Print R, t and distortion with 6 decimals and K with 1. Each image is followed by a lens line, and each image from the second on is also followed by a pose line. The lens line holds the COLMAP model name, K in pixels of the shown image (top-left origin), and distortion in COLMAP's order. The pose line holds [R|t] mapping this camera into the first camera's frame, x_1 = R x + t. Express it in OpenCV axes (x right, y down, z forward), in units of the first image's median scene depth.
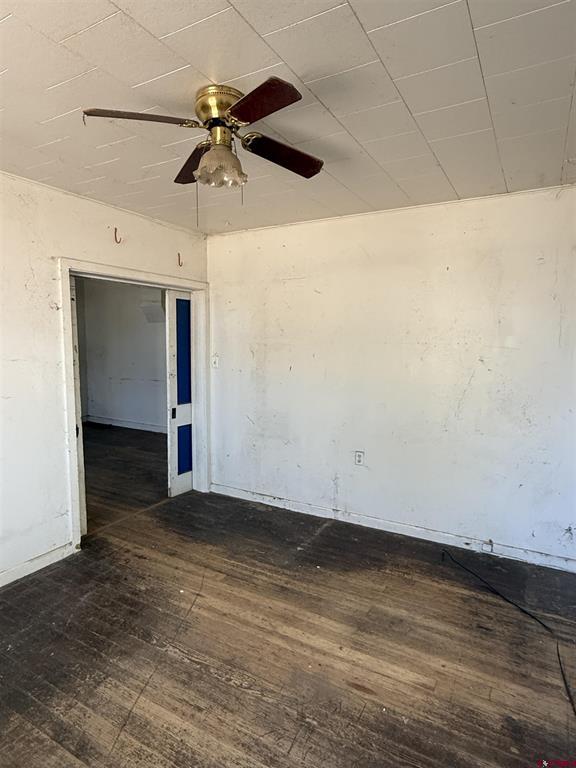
lens RADIAL K [[444.0, 0, 288.0], [0, 444.0, 384.0], [0, 0, 1]] dist [0.001348, 0.002988]
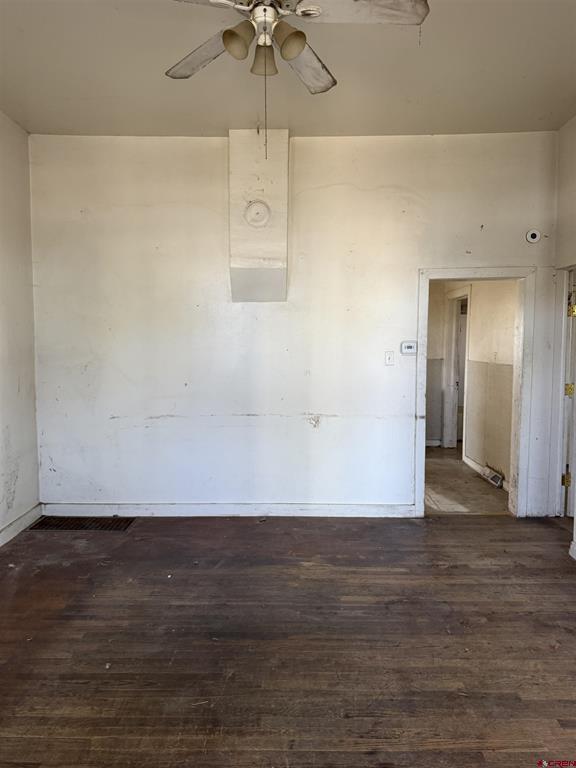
lens RADIAL K [[544.6, 0, 288.0], [0, 544.6, 384.0], [0, 0, 1]] dist [0.077336, -0.097650]
pose [[0.876178, -0.043094, 0.480057, -0.750017], [0.053776, 0.998517, -0.008513, -0.050291], [-0.478978, 0.033275, 0.877196, 0.573935]]
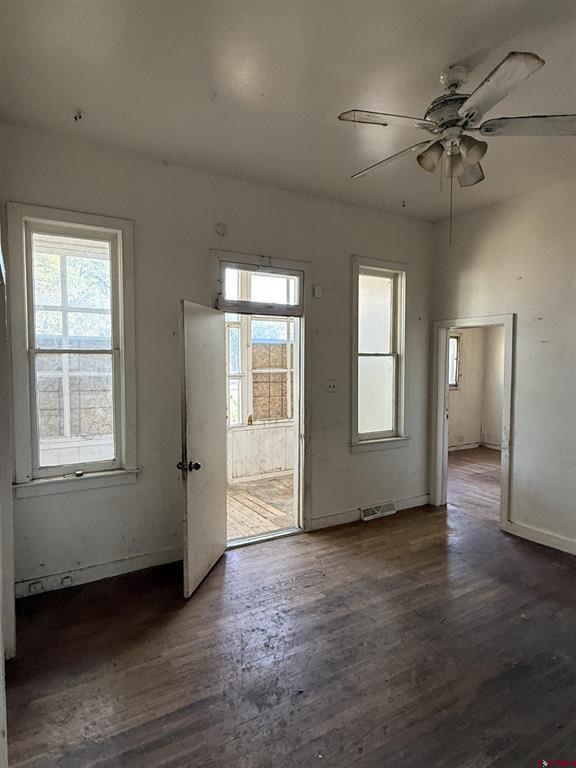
lens RADIAL K [[444.0, 0, 288.0], [0, 444.0, 384.0], [0, 0, 1]] dist [0.001348, 0.002988]
pose [[-0.497732, 0.038987, -0.866454, -0.094247], [-0.090720, 0.991169, 0.096712, -0.121901], [0.862573, 0.126741, -0.489800, 1.042050]]
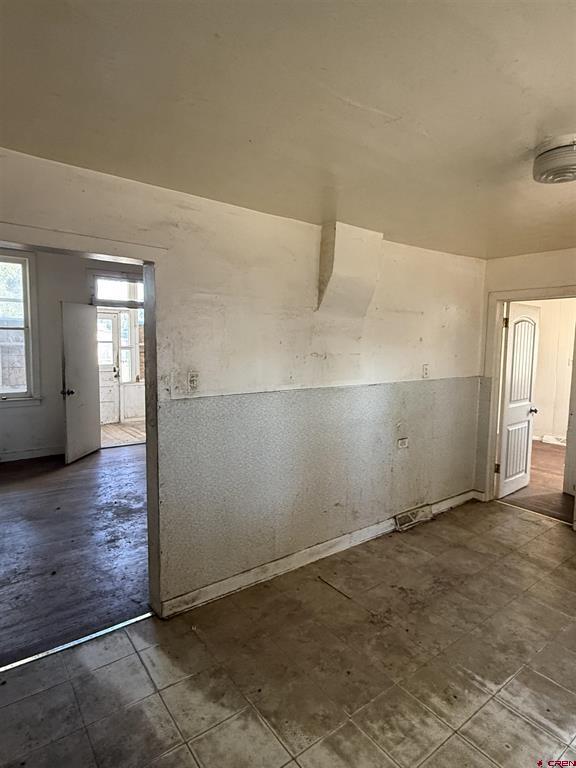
lens RADIAL K [[430.9, 0, 288.0], [0, 430.9, 384.0], [0, 0, 1]] dist [-0.002870, 0.000317]
pose [[-0.397583, 0.078317, -0.914218, 0.188538], [-0.110877, 0.984949, 0.132595, -0.160707], [0.910842, 0.154083, -0.382916, 1.509556]]
